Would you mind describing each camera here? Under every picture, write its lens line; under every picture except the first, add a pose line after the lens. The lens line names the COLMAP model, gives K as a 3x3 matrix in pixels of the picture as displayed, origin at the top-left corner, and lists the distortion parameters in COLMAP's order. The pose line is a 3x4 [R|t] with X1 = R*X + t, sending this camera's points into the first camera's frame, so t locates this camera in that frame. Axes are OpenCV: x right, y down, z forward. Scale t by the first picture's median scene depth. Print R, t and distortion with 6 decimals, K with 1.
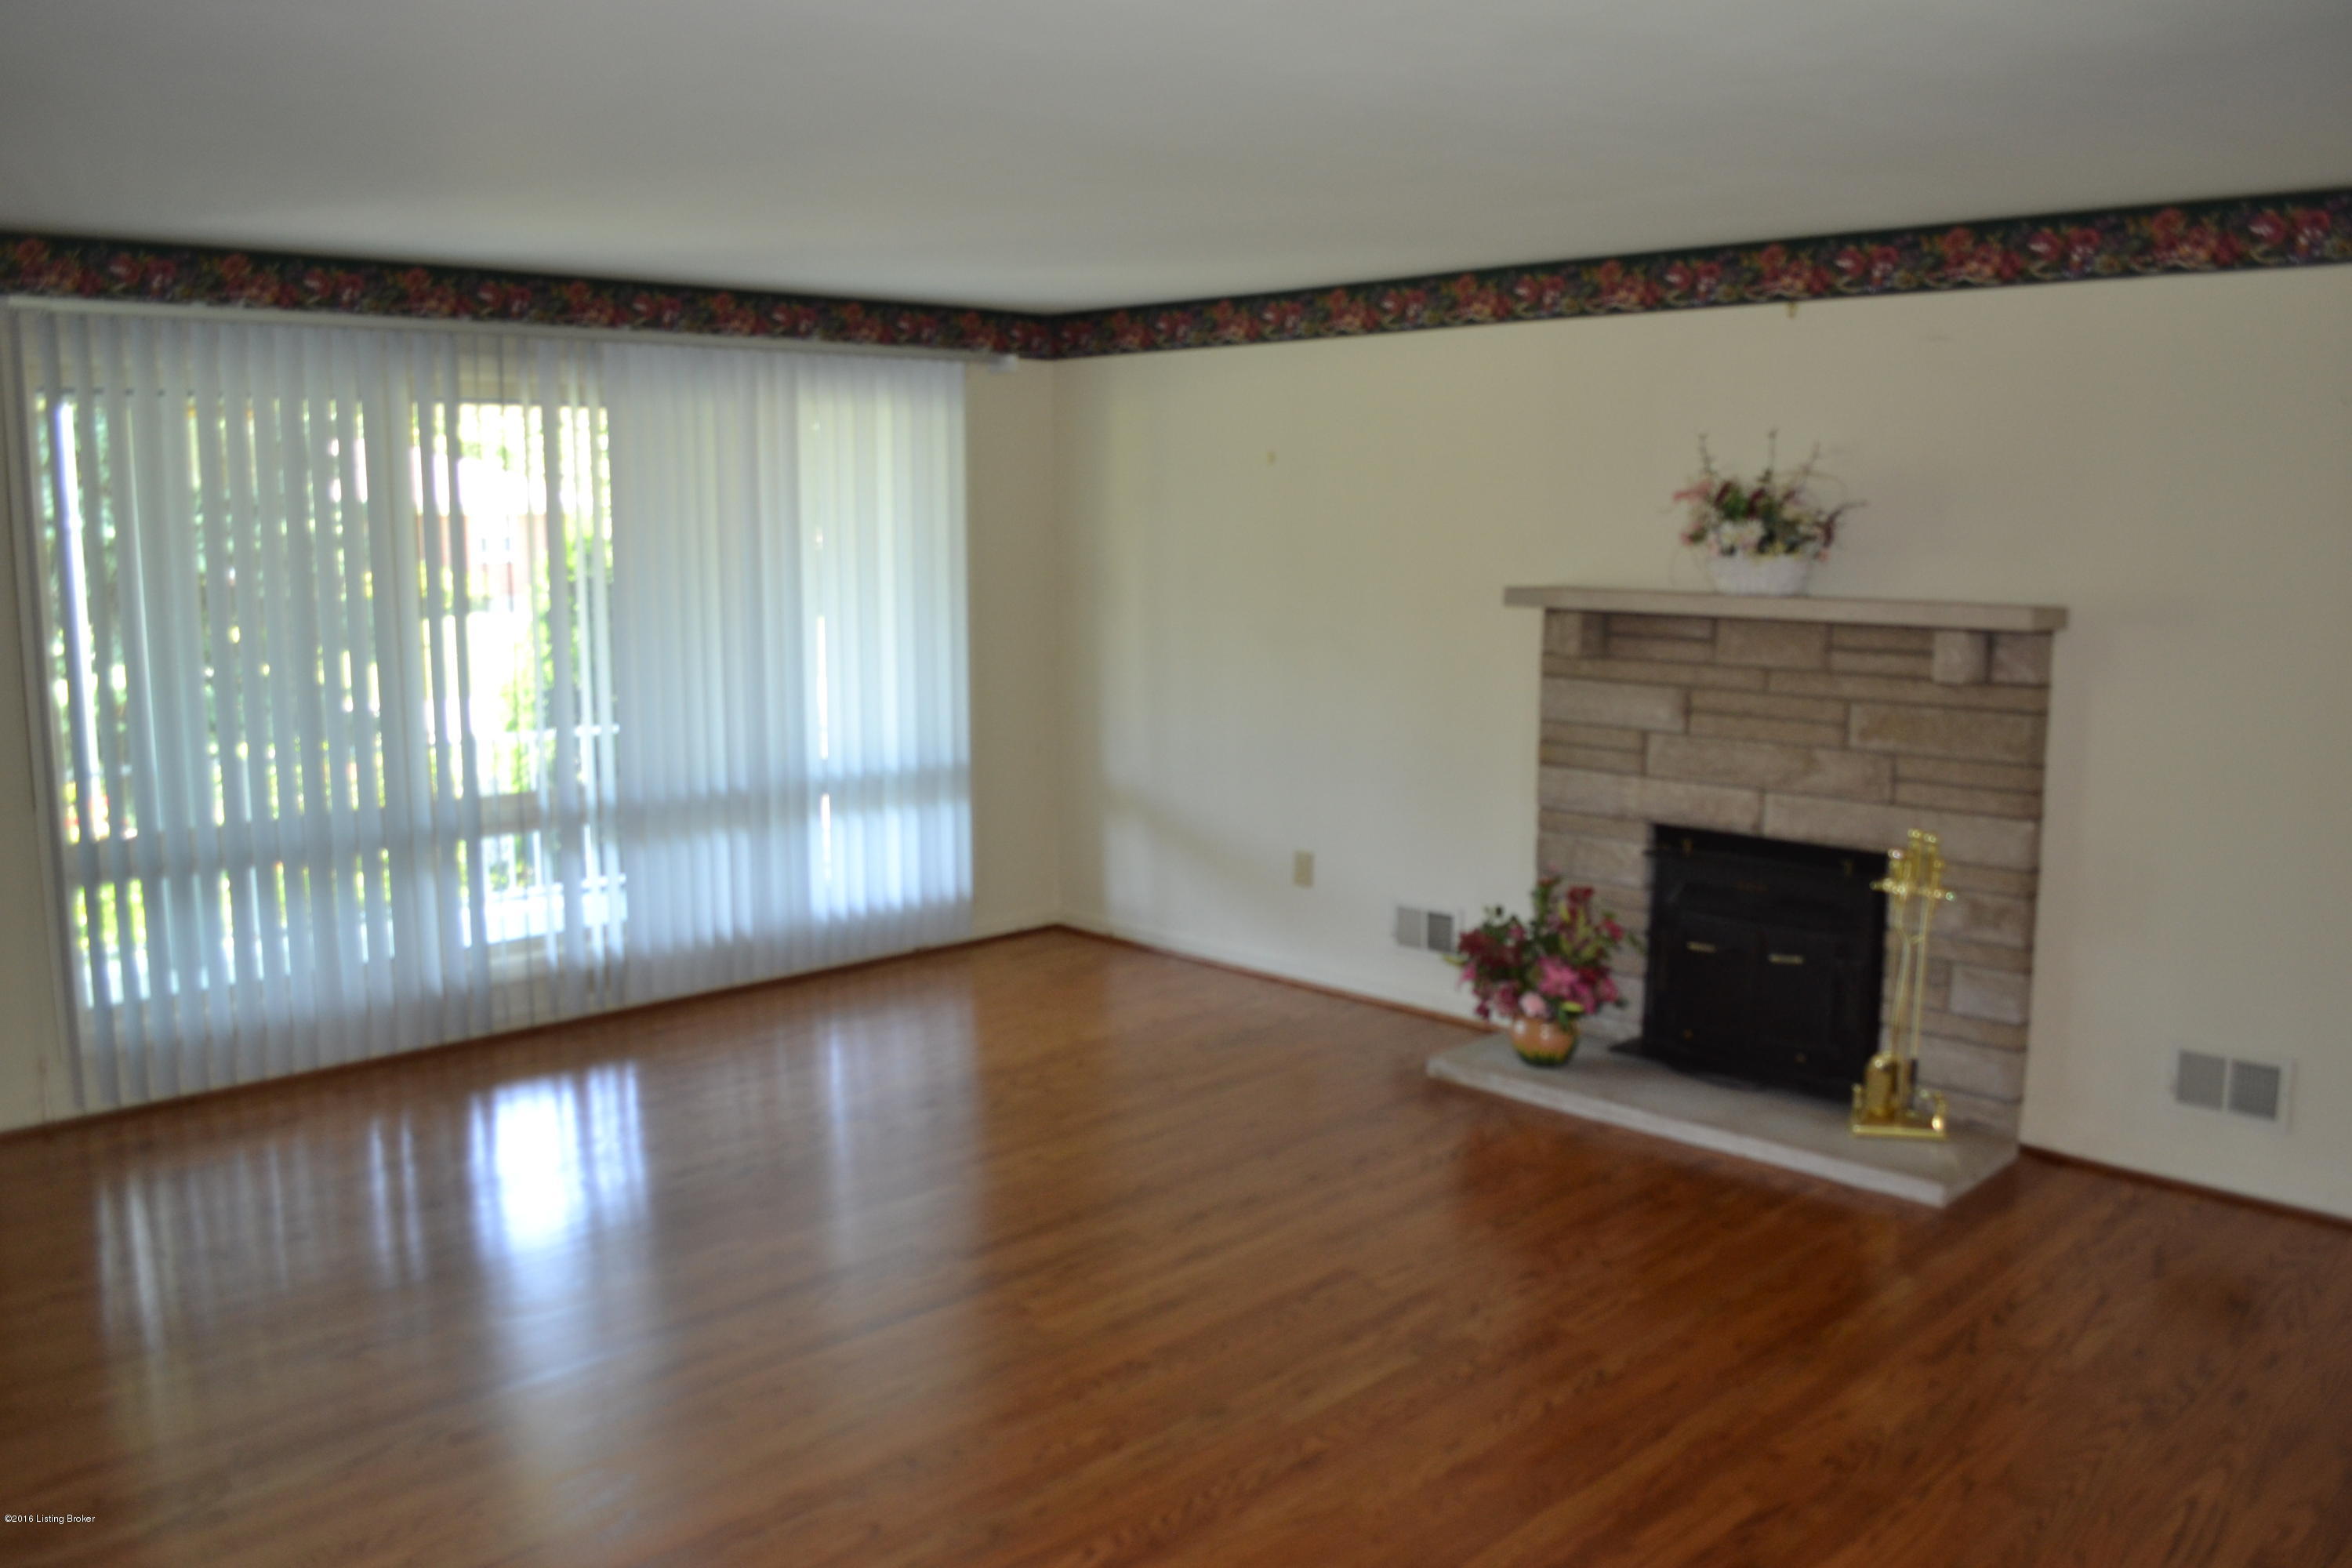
lens RADIAL K [[1896.3, 0, 1189.5], [0, 1896.3, 801.5], [0, 0, 1]] dist [-0.080409, 0.008521]
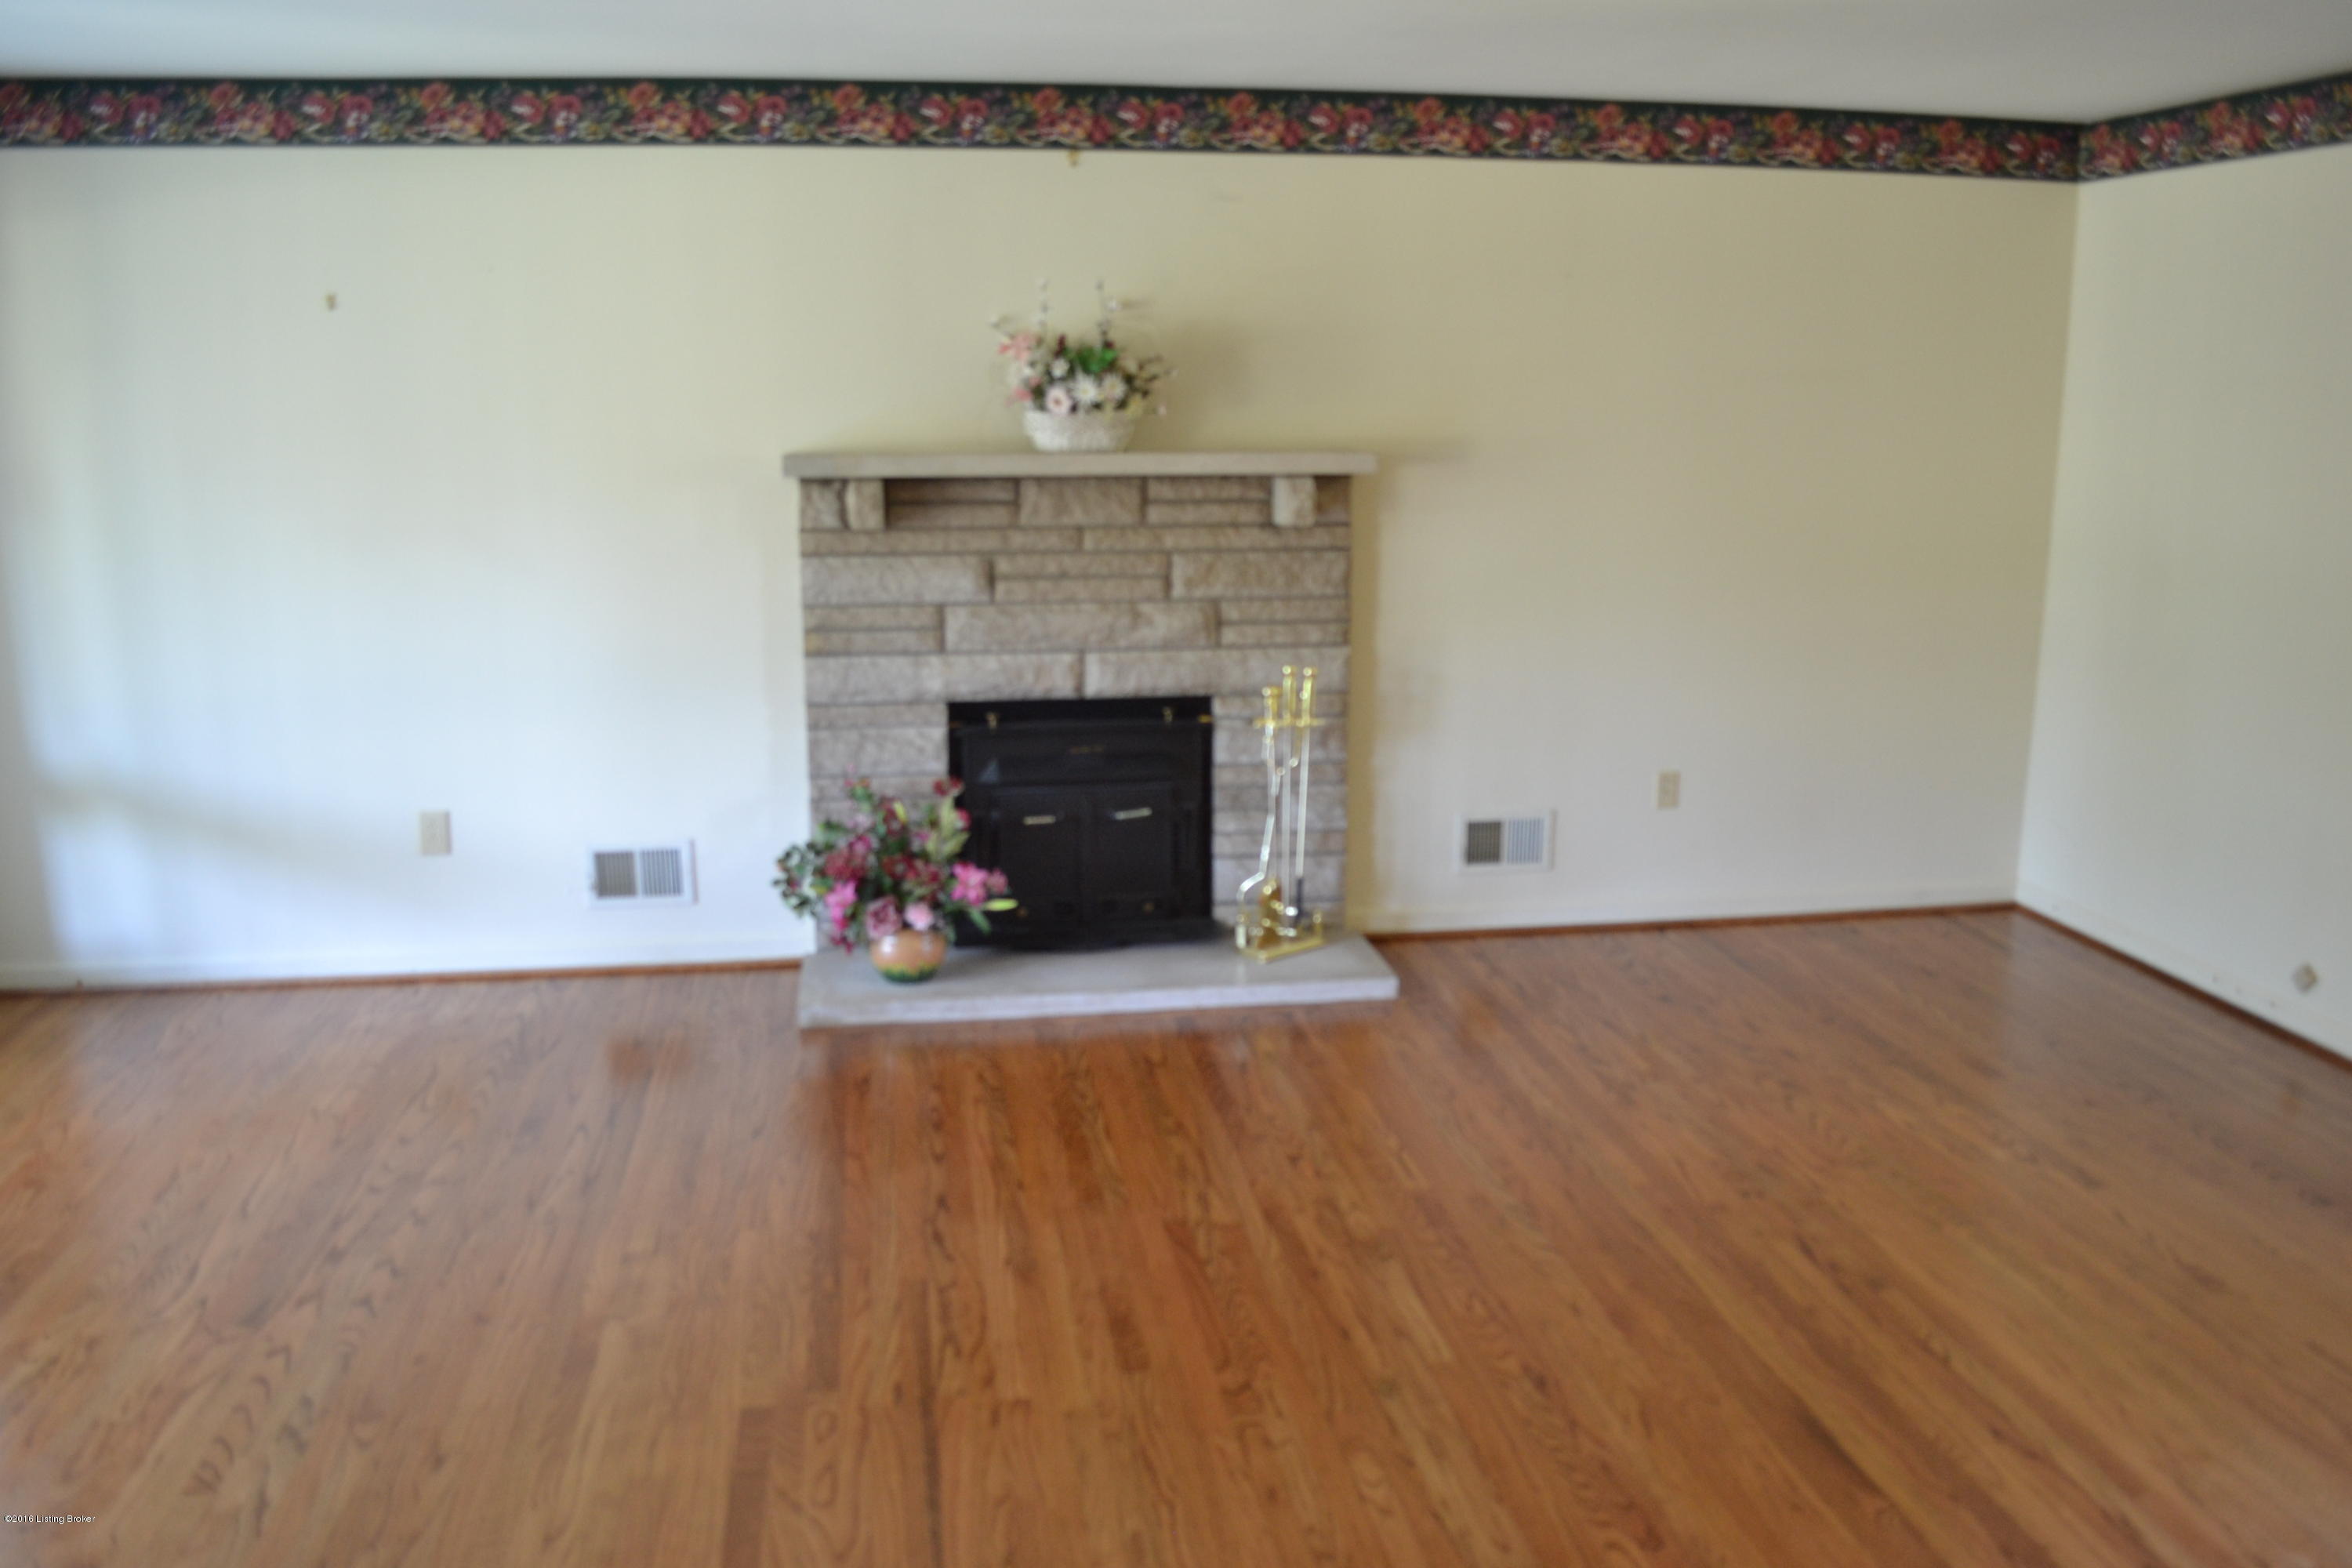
lens RADIAL K [[1896.3, 0, 1189.5], [0, 1896.3, 801.5], [0, 0, 1]] dist [-0.080409, 0.008521]
pose [[0.587286, -0.172800, 0.790719, -0.470893], [0.121923, 0.984683, 0.124632, -0.046183], [-0.800144, 0.023212, 0.599359, 0.366461]]
